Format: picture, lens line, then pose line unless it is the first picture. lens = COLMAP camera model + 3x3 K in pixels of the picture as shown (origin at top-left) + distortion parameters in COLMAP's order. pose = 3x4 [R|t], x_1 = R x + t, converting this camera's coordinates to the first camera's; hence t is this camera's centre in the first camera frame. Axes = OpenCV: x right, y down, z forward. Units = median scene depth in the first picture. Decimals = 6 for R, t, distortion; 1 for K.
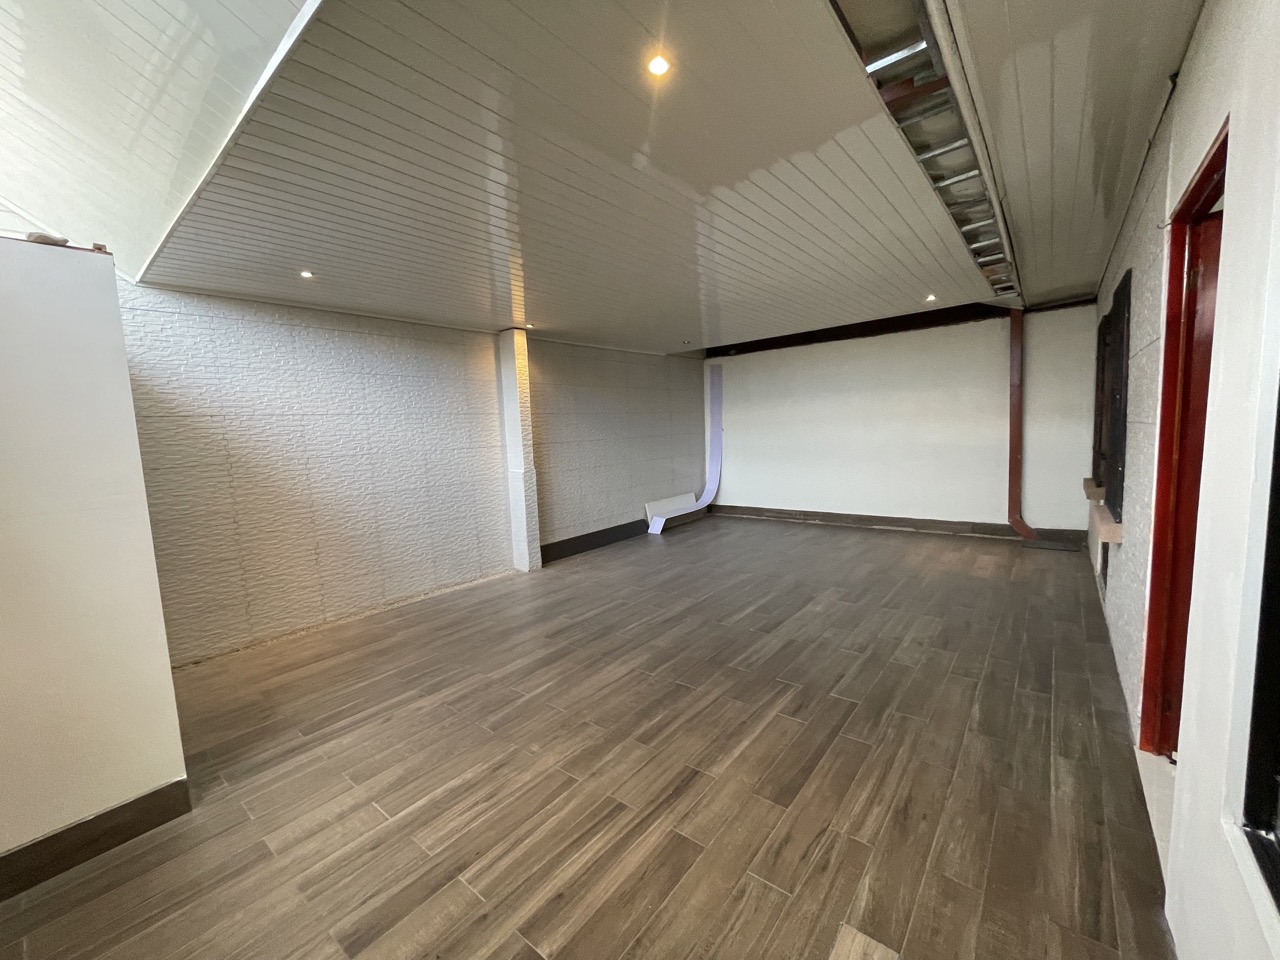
lens RADIAL K [[513.8, 0, 639.9], [0, 513.8, 483.6], [0, 0, 1]] dist [-0.007313, 0.000297]
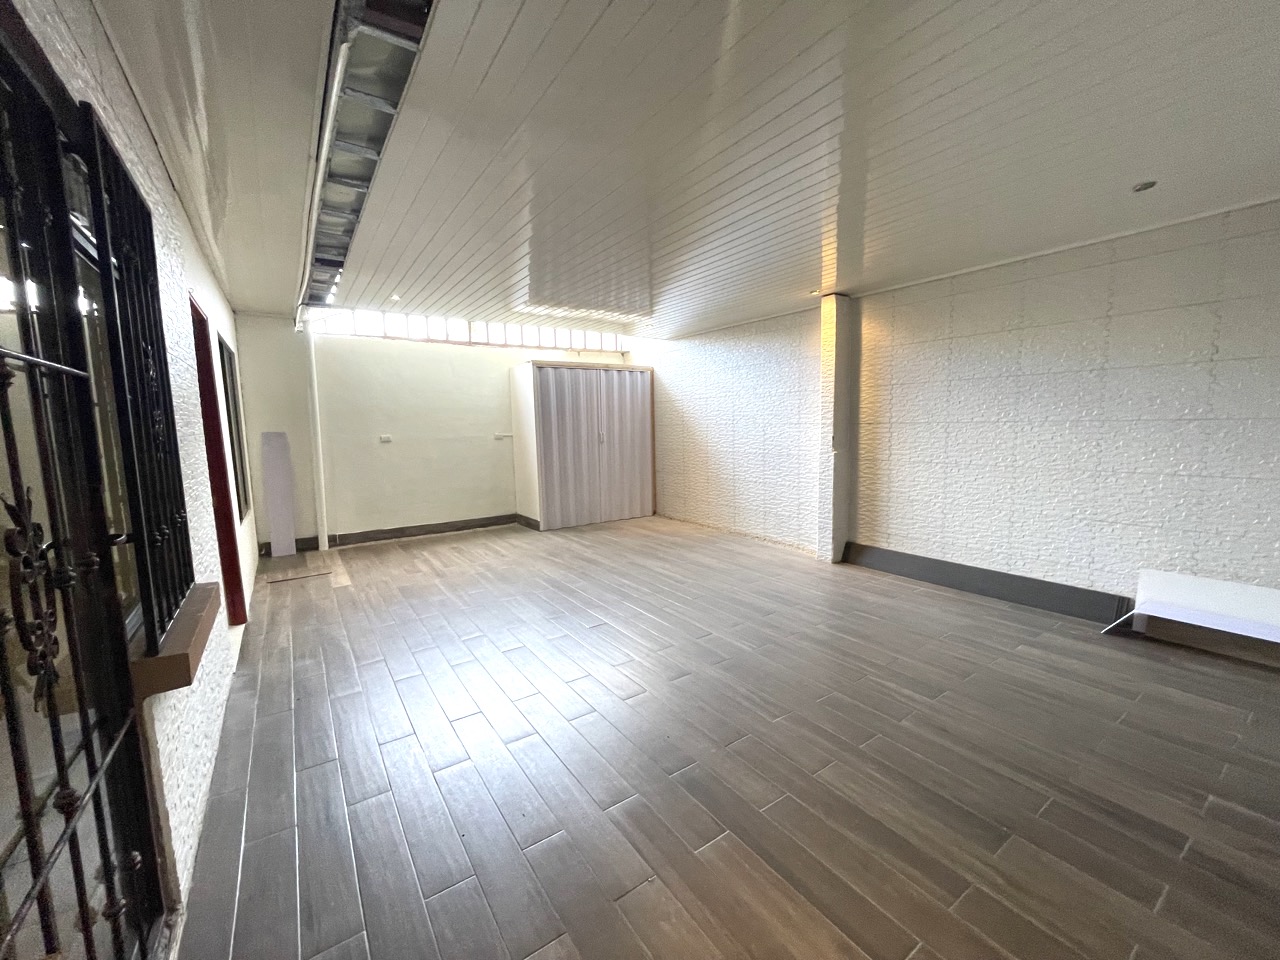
lens RADIAL K [[513.8, 0, 641.7], [0, 513.8, 477.9], [0, 0, 1]] dist [-0.007313, 0.000297]
pose [[-0.286453, 0.154043, -0.945630, 1.090163], [-0.064197, 0.981686, 0.179363, -0.178475], [0.955941, 0.112086, -0.271318, 1.371904]]
